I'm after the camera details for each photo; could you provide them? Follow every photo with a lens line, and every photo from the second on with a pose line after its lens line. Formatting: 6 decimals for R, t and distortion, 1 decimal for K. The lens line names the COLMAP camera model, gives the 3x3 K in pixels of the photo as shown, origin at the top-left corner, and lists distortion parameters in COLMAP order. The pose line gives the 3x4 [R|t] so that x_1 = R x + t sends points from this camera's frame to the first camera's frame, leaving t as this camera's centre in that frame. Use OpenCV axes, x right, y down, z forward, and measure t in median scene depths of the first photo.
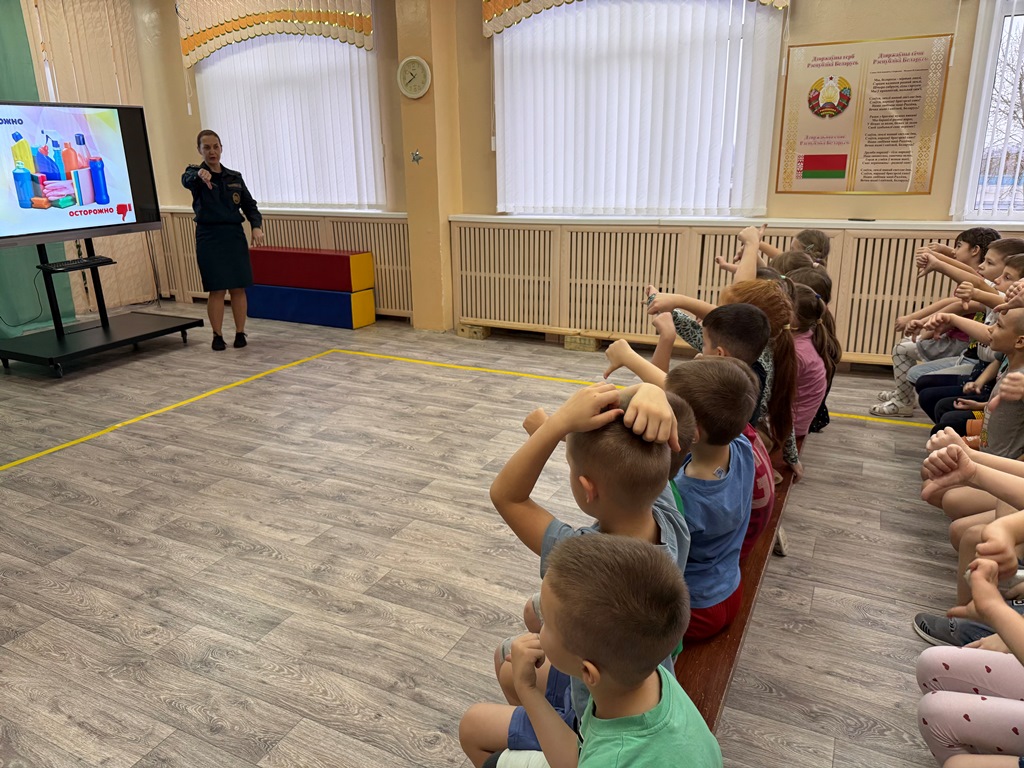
lens RADIAL K [[732.4, 0, 508.5], [0, 732.4, 385.4], [0, 0, 1]] dist [0.038991, -0.058263]
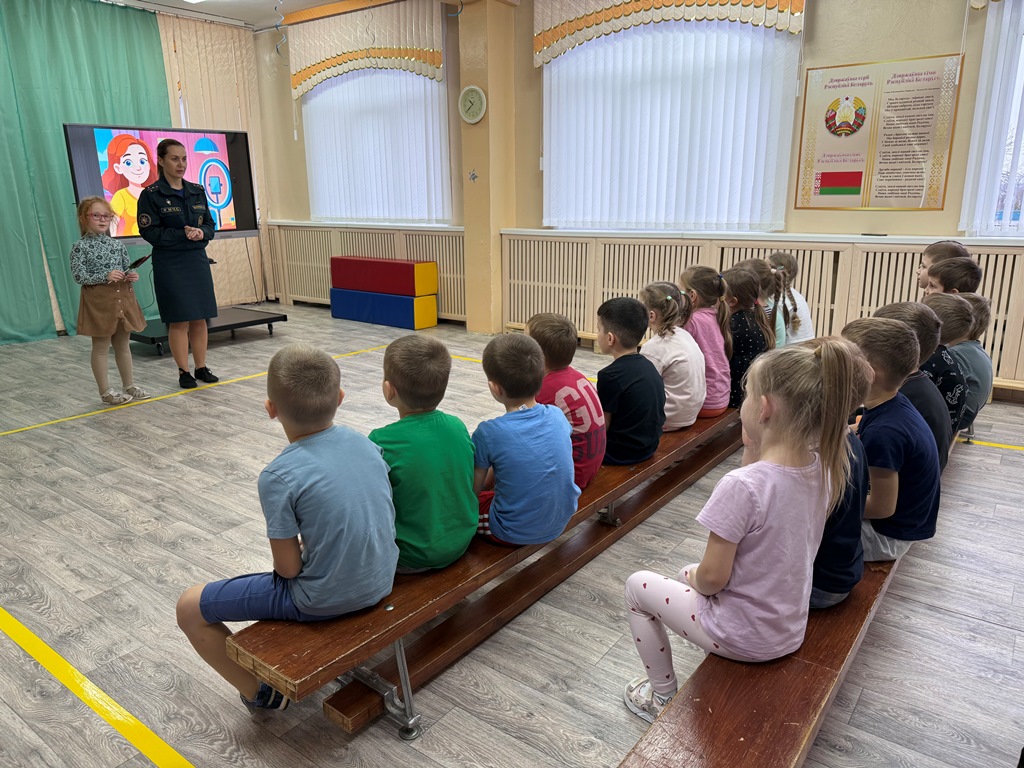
lens RADIAL K [[732.4, 0, 508.5], [0, 732.4, 385.4], [0, 0, 1]] dist [0.038991, -0.058263]
pose [[0.983285, 0.053110, -0.174158, 0.157341], [-0.059732, 0.997669, -0.033002, 0.044311], [0.171999, 0.042853, 0.984165, -0.077794]]
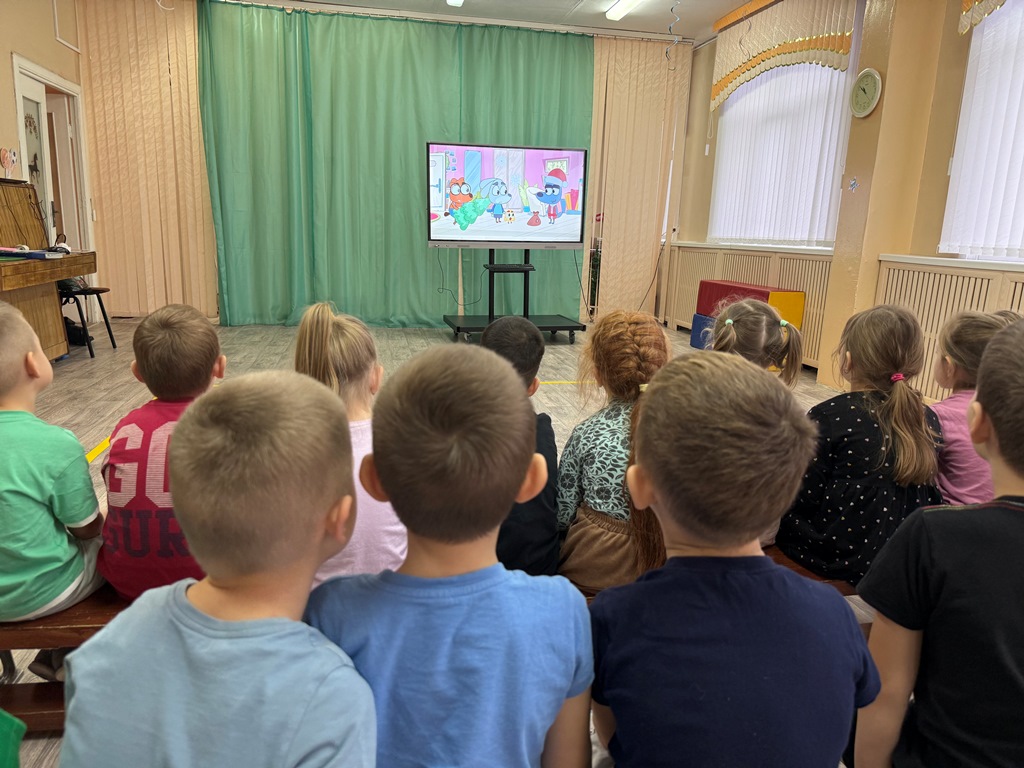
lens RADIAL K [[732.4, 0, 508.5], [0, 732.4, 385.4], [0, 0, 1]] dist [0.038991, -0.058263]
pose [[0.615264, 0.199896, -0.762556, 0.373963], [-0.270744, 0.962060, 0.033745, -0.006575], [0.740370, 0.185695, 0.646041, 0.221665]]
